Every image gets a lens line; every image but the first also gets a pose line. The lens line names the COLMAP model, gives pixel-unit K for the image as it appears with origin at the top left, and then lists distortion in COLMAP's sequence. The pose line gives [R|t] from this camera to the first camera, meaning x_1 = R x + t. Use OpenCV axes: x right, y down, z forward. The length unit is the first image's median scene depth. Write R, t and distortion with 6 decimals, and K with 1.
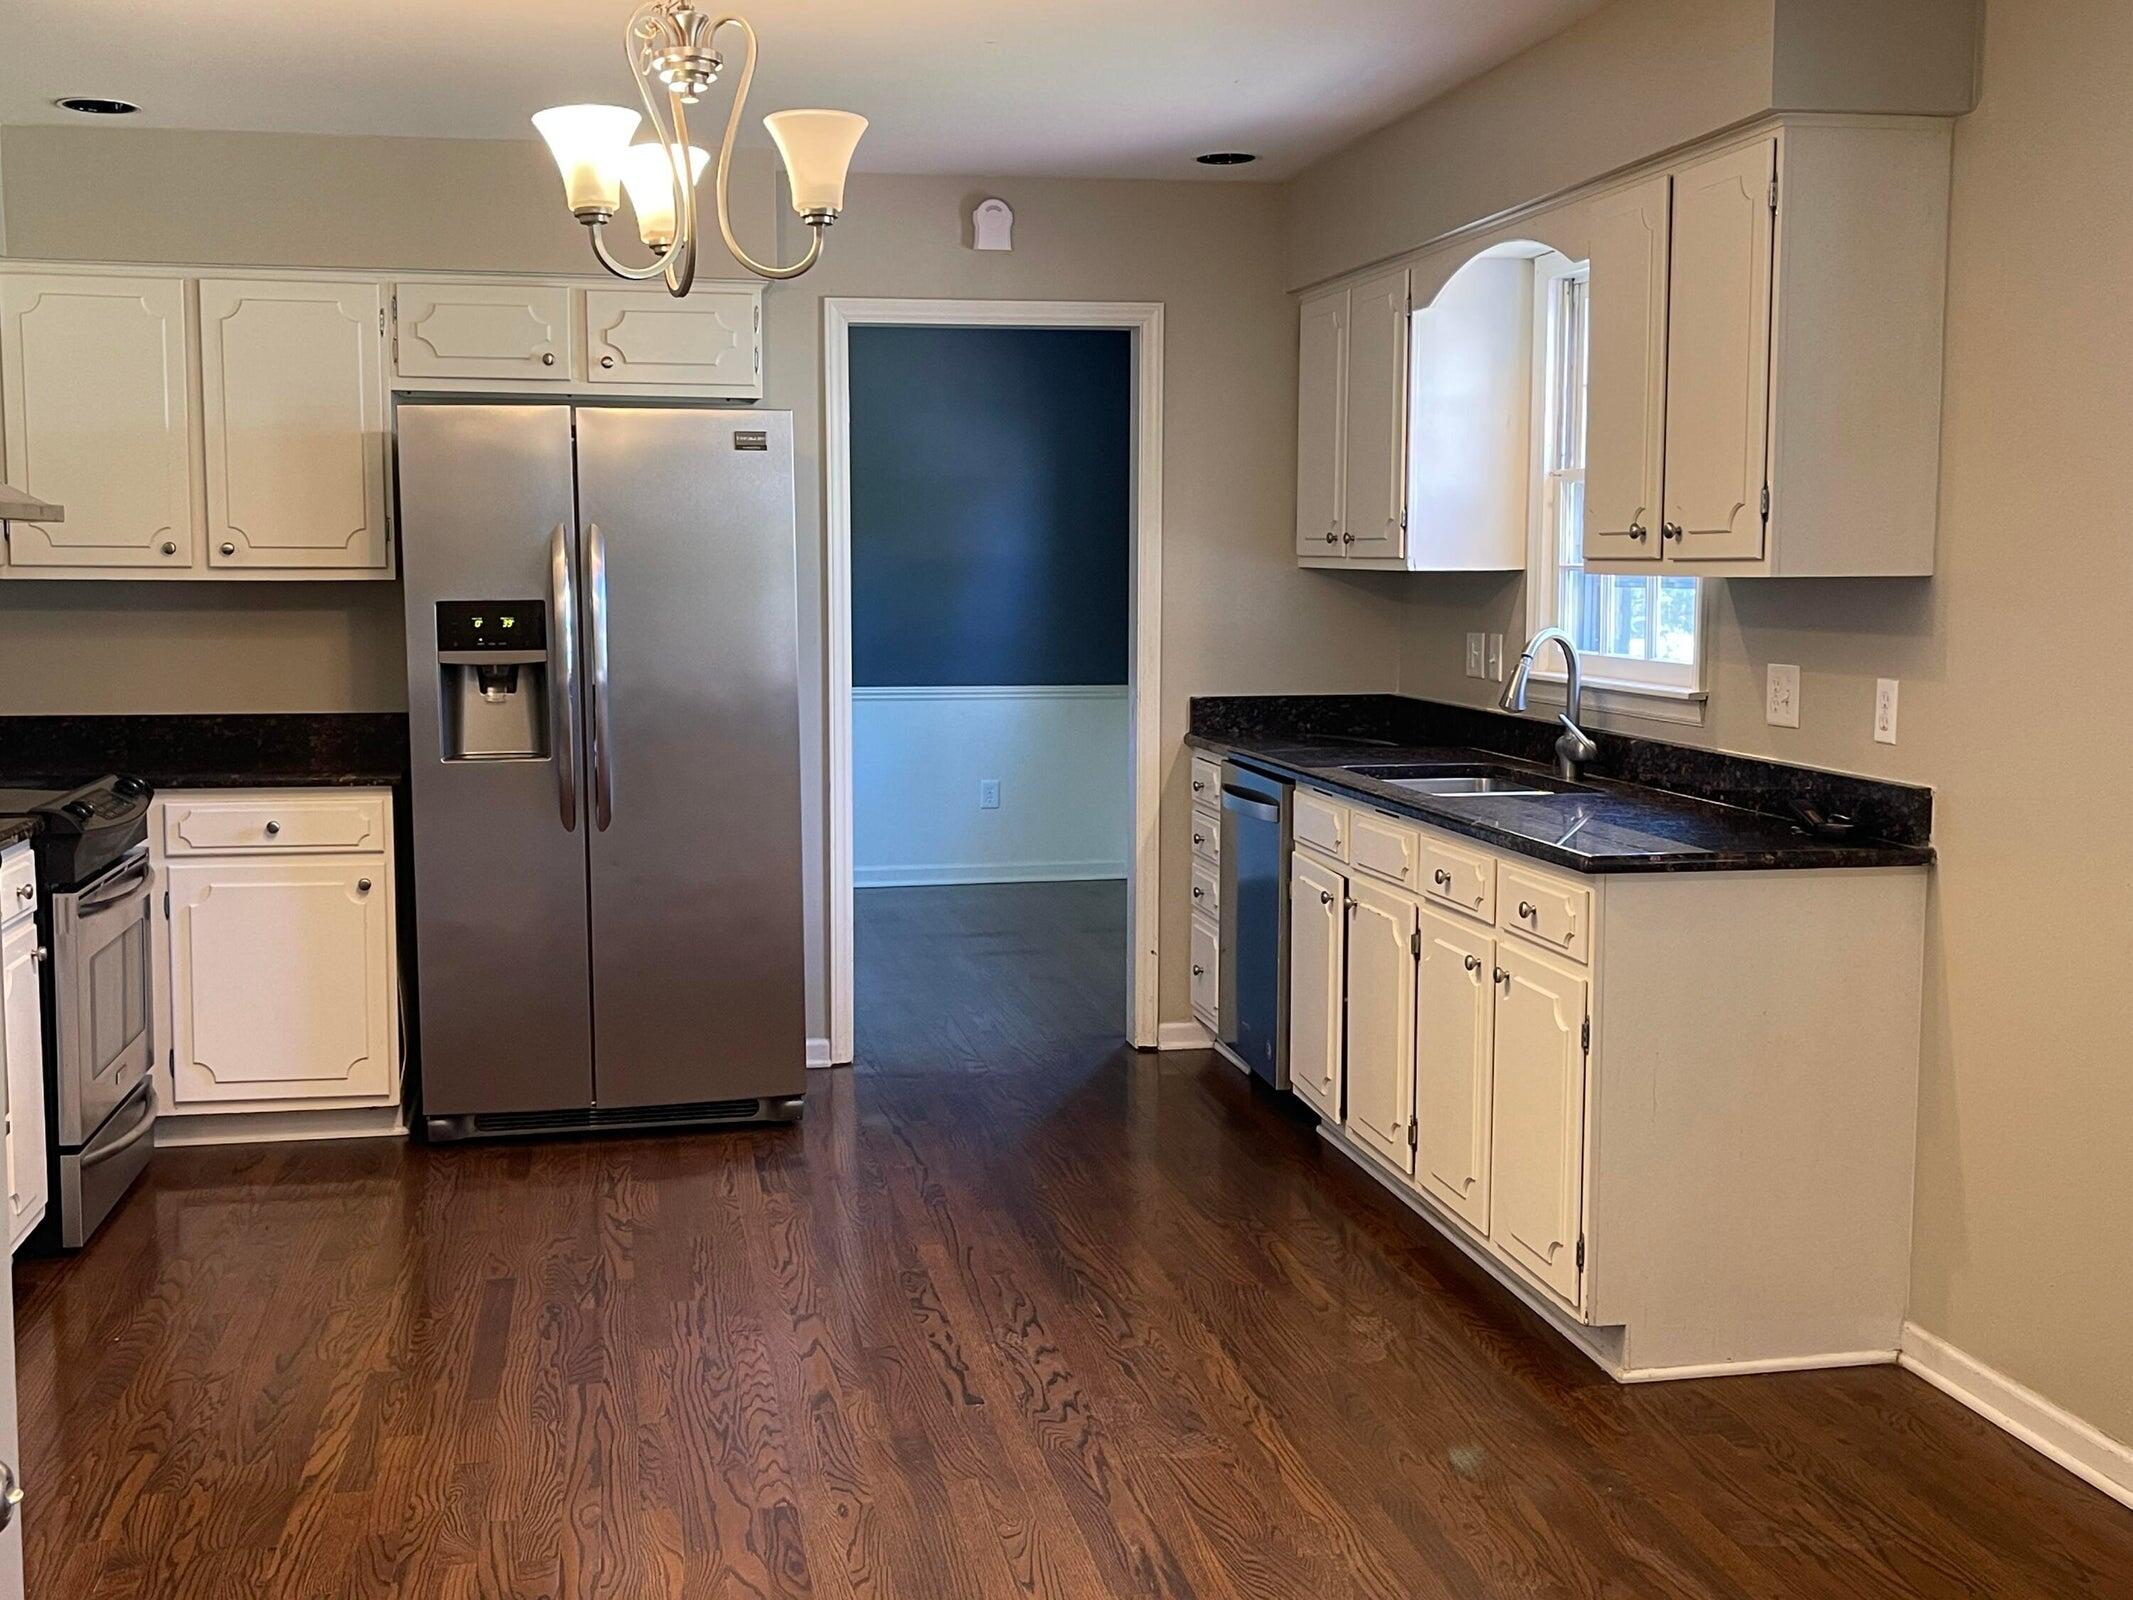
lens RADIAL K [[2305.0, 0, 1072.0], [0, 2305.0, 805.2], [0, 0, 1]] dist [0.042903, 0.000000]
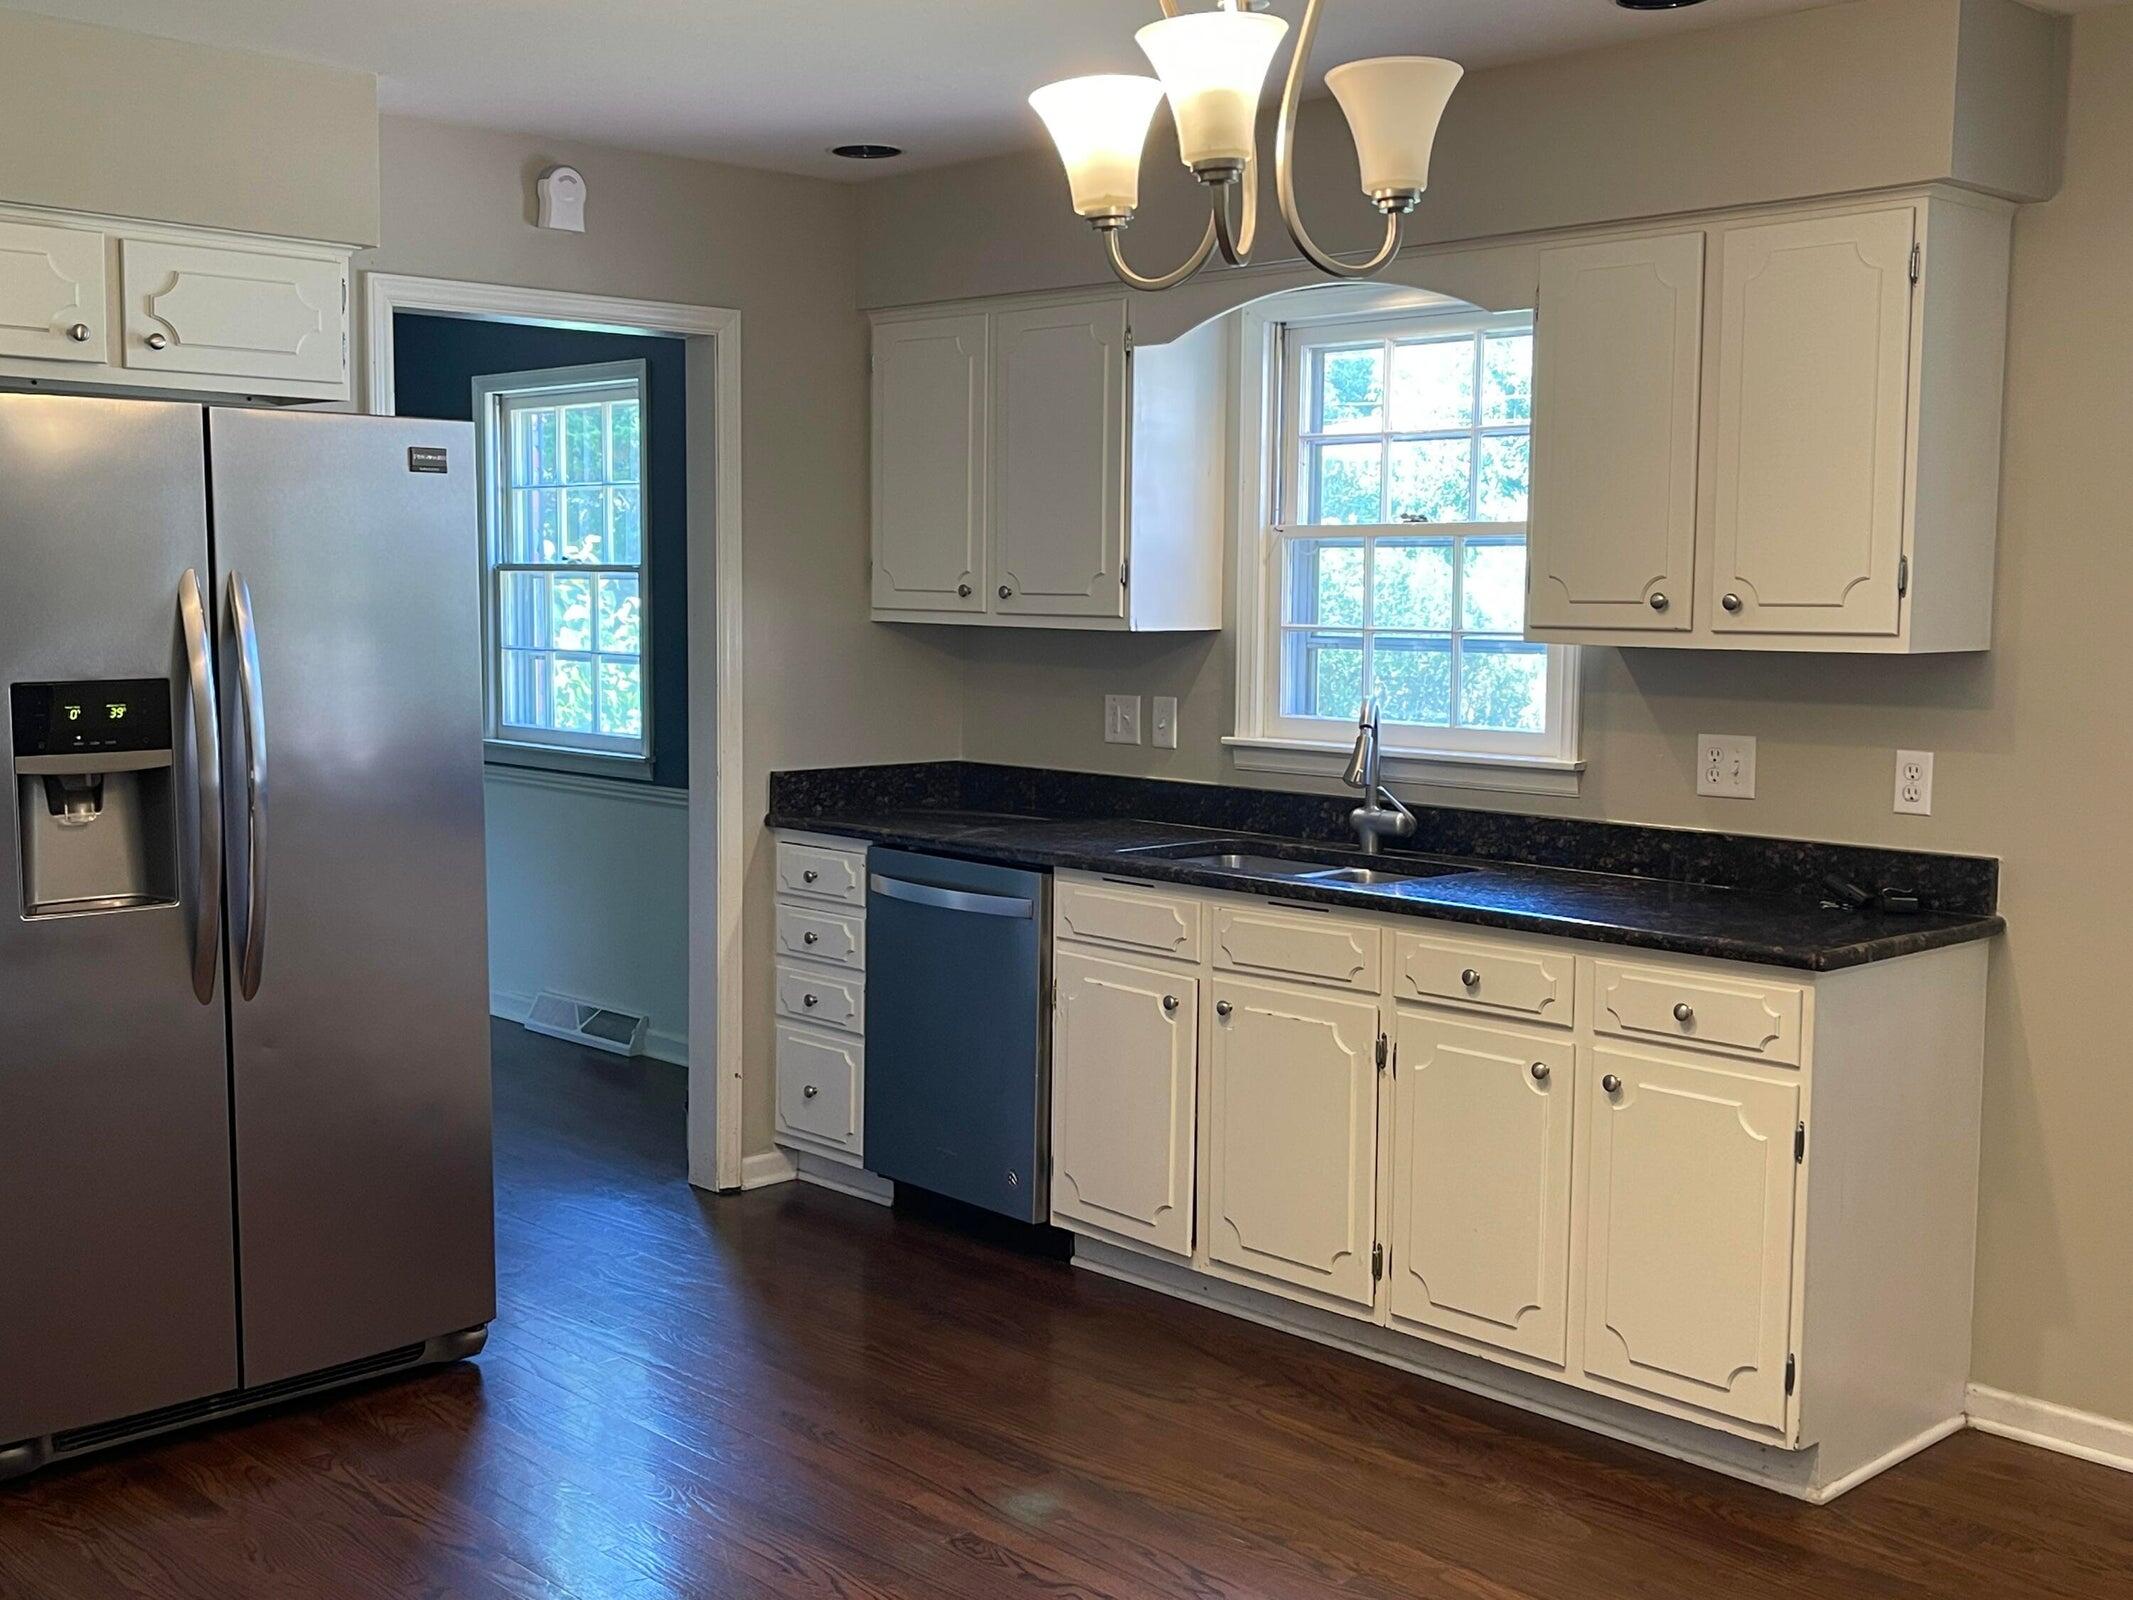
lens RADIAL K [[2305.0, 0, 1062.5], [0, 2305.0, 799.7], [0, 0, 1]] dist [0.042903, 0.000000]
pose [[0.840987, -0.043204, 0.539327, -0.381976], [0.048932, 0.998795, 0.003710, -0.041550], [-0.538838, 0.023270, 0.842088, 0.264146]]
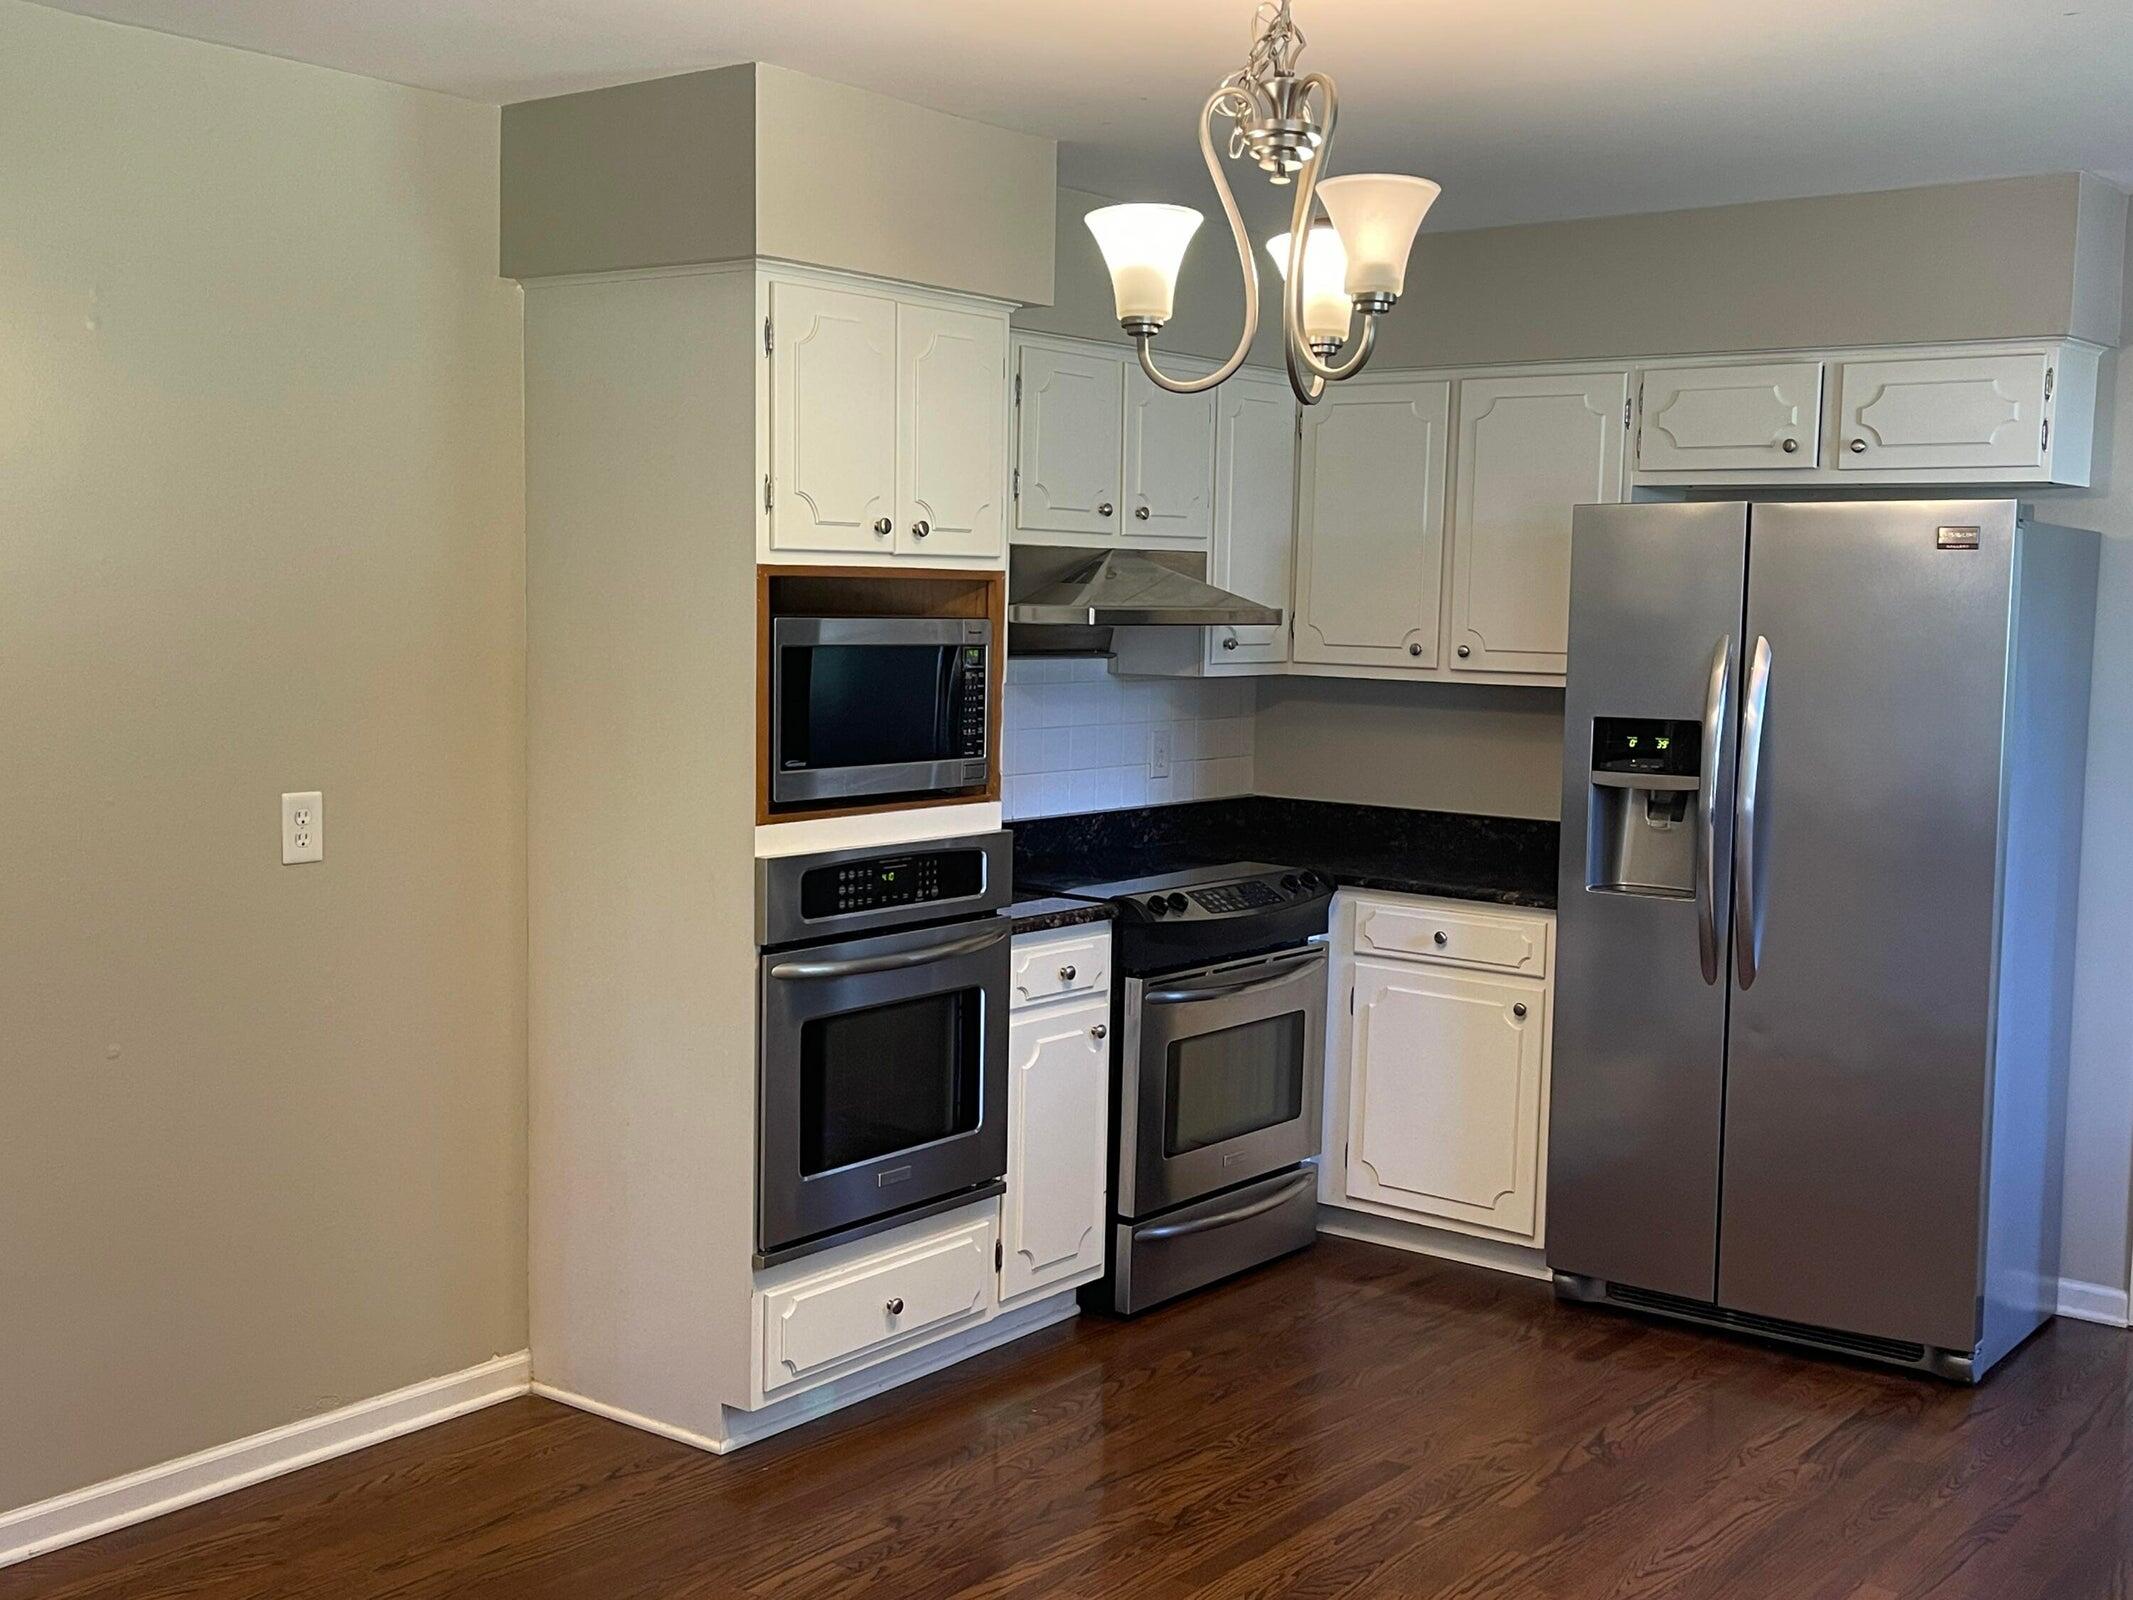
lens RADIAL K [[2305.0, 0, 1082.9], [0, 2305.0, 819.5], [0, 0, 1]] dist [0.042903, 0.000000]
pose [[0.657494, 0.086901, -0.748432, 0.281587], [-0.100693, 0.994551, 0.027019, -0.051490], [0.746701, 0.057597, 0.662661, 0.240073]]
